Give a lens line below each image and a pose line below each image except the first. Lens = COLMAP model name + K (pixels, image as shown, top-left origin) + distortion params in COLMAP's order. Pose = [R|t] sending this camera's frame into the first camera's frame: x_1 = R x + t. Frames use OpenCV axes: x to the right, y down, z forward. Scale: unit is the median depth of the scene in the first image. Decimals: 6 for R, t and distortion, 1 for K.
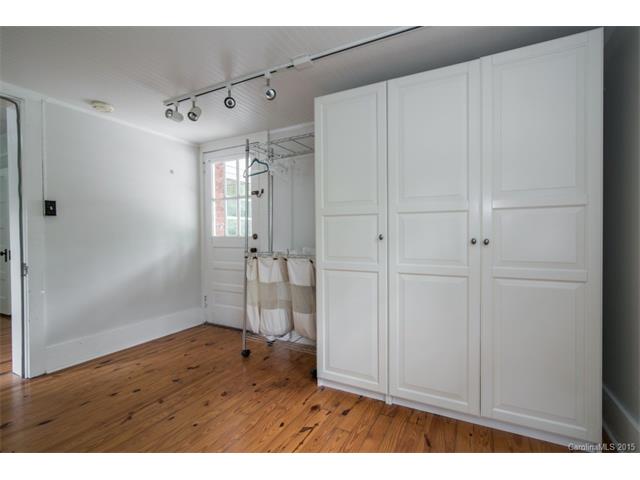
lens RADIAL K [[303.3, 0, 327.7], [0, 303.3, 237.9], [0, 0, 1]] dist [-0.002439, -0.000177]
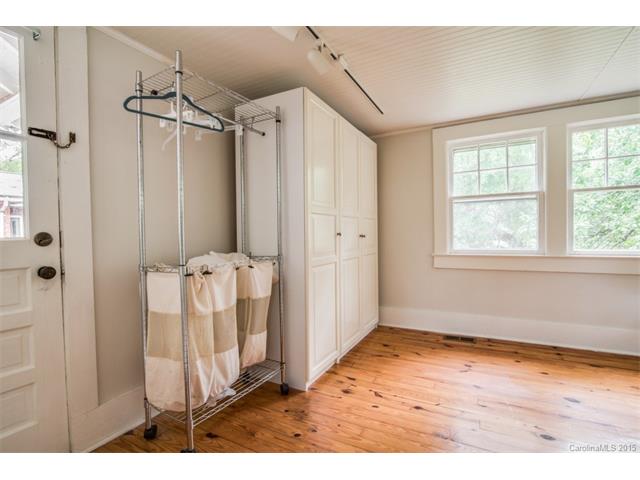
lens RADIAL K [[303.3, 0, 327.7], [0, 303.3, 237.9], [0, 0, 1]] dist [-0.002439, -0.000177]
pose [[0.000707, -0.005483, 0.999985, -1.111025], [0.024196, 0.999692, 0.005465, 0.003279], [-0.999707, 0.024192, 0.000839, 1.041493]]
